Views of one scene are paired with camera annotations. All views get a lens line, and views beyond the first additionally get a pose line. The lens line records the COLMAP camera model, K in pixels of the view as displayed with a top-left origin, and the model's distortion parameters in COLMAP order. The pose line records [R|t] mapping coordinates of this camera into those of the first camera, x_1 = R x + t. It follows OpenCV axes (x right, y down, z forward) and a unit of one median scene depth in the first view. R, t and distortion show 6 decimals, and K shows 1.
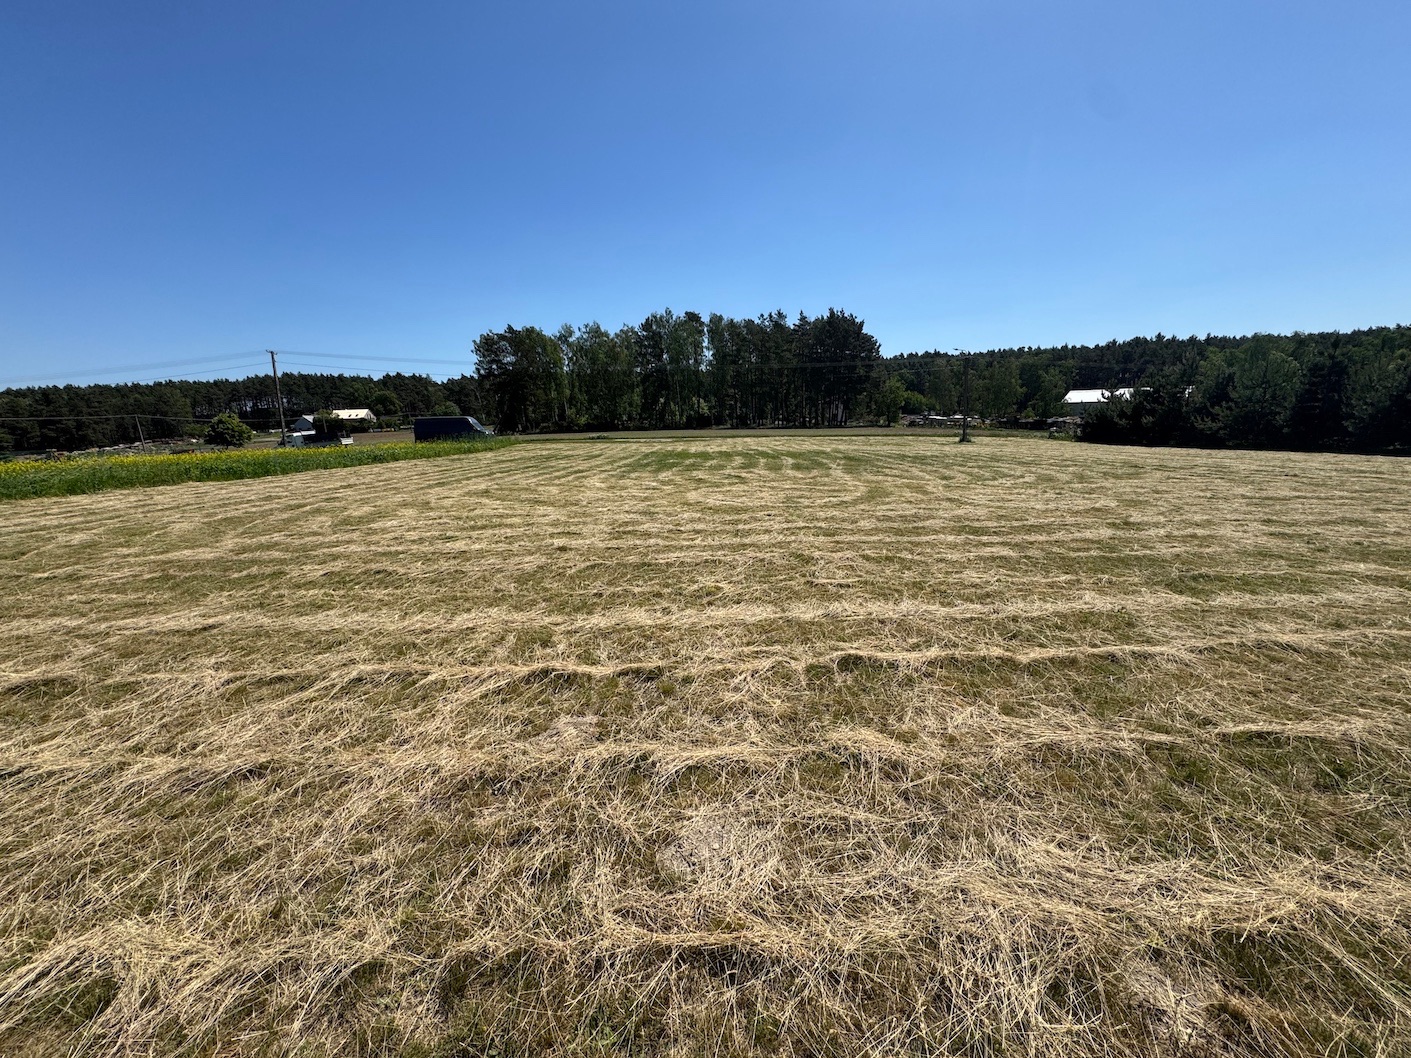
lens RADIAL K [[562.6, 0, 705.5], [0, 562.6, 529.0], [0, 0, 1]] dist [-0.000870, 0.000154]
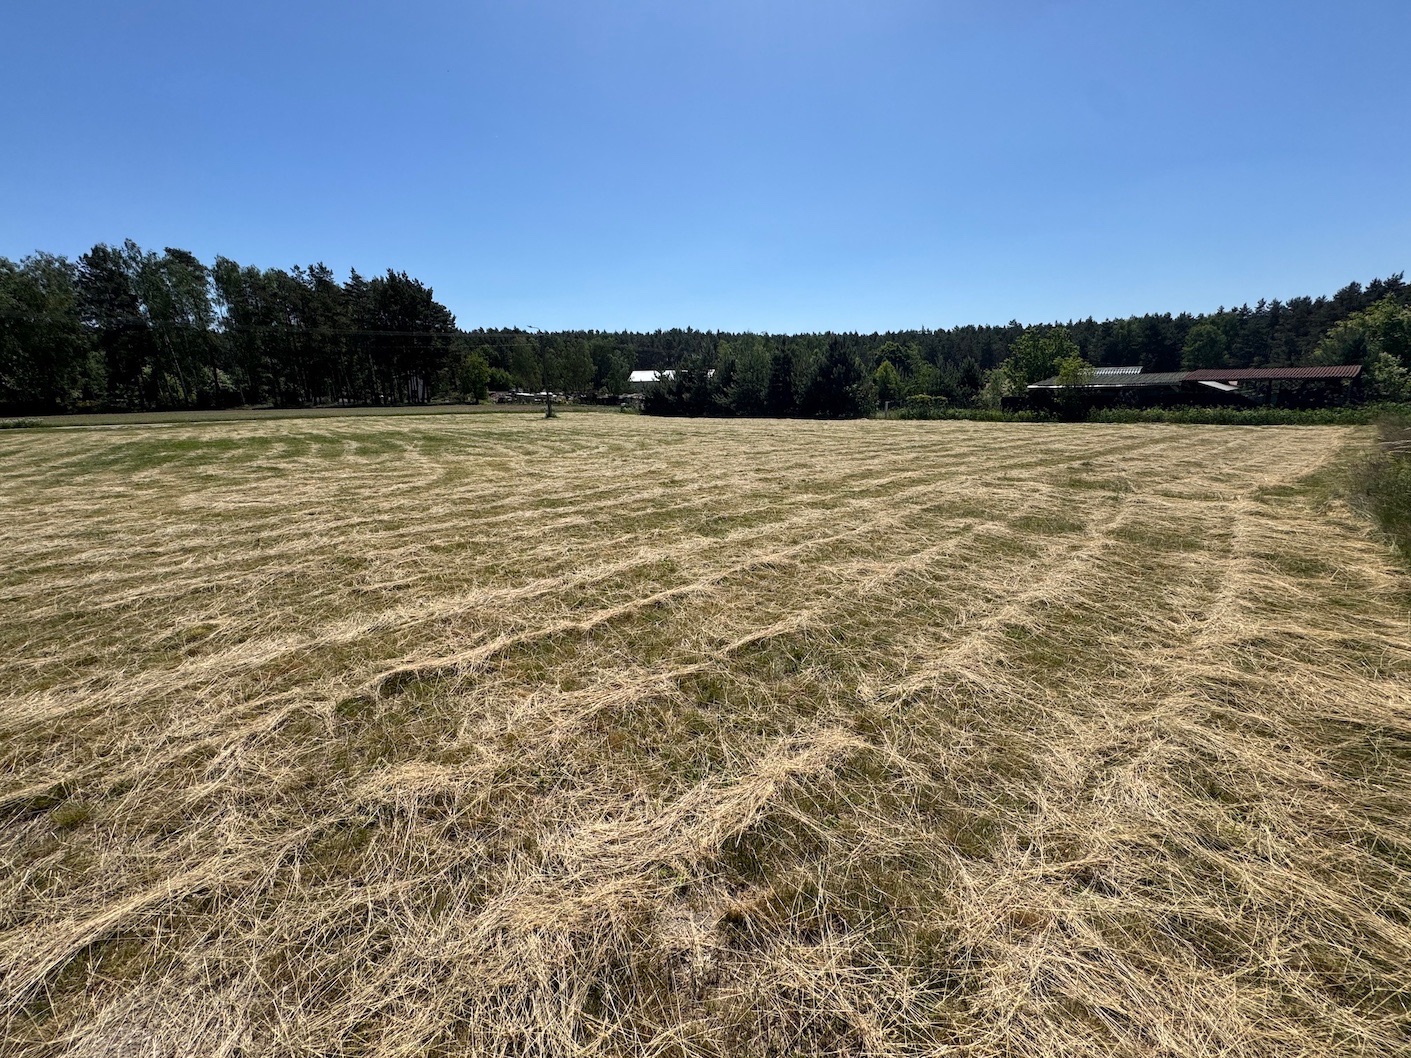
lens RADIAL K [[562.0, 0, 705.5], [0, 562.0, 529.0], [0, 0, 1]] dist [-0.000265, -0.000102]
pose [[0.775199, -0.146854, 0.614411, 0.099830], [0.122625, 0.989085, 0.081691, 0.000268], [-0.619701, 0.012015, 0.784746, 0.047132]]
